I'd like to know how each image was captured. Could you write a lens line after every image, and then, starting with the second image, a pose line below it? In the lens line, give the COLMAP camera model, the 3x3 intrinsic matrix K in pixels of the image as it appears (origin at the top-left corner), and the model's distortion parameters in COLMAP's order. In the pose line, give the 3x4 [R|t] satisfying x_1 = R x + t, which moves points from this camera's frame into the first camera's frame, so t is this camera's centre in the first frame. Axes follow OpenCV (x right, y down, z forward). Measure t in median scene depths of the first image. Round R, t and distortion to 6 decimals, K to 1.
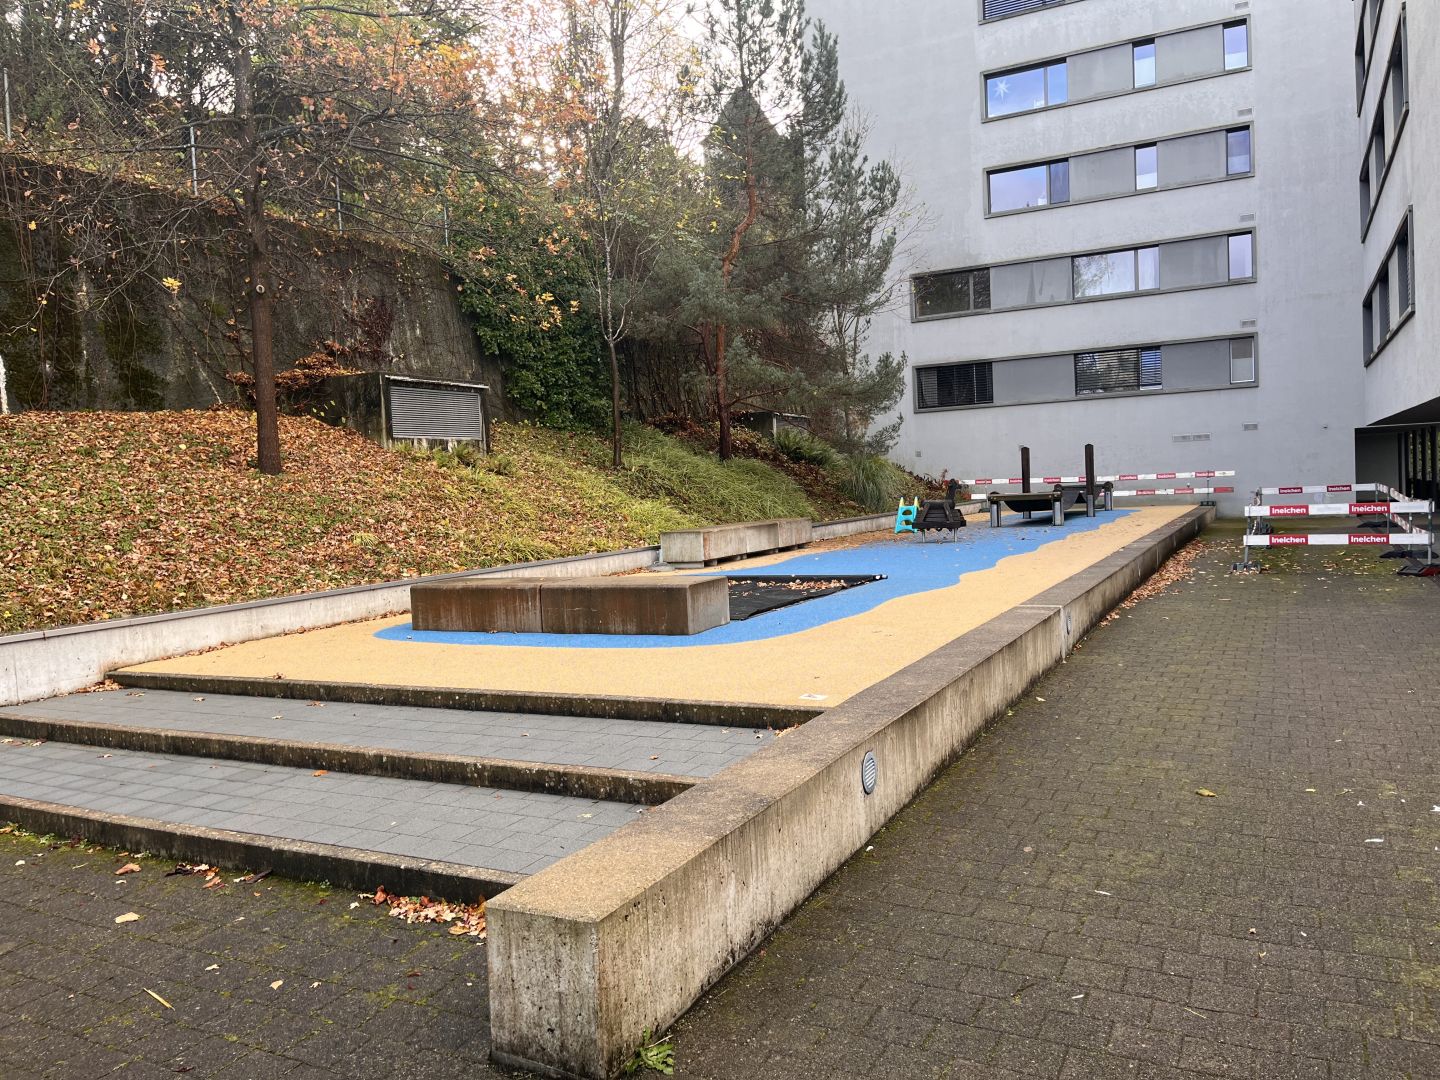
lens RADIAL K [[1081.8, 0, 720.0], [0, 1081.8, 540.0], [0, 0, 1]] dist [0.002476, 0.001089]
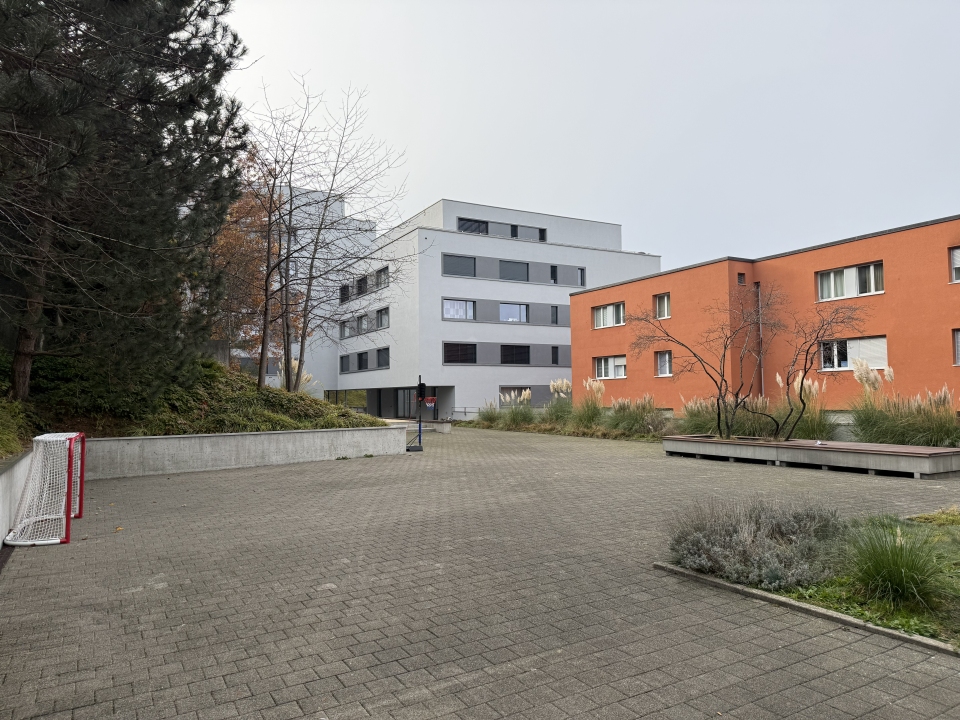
lens RADIAL K [[661.1, 0, 480.0], [0, 661.1, 360.0], [0, 0, 1]] dist [0.068519, -0.001182]
pose [[0.532582, 0.095626, 0.840959, -1.005699], [0.027599, 0.991107, -0.130178, 0.095149], [-0.845929, 0.092539, 0.525206, -0.557047]]
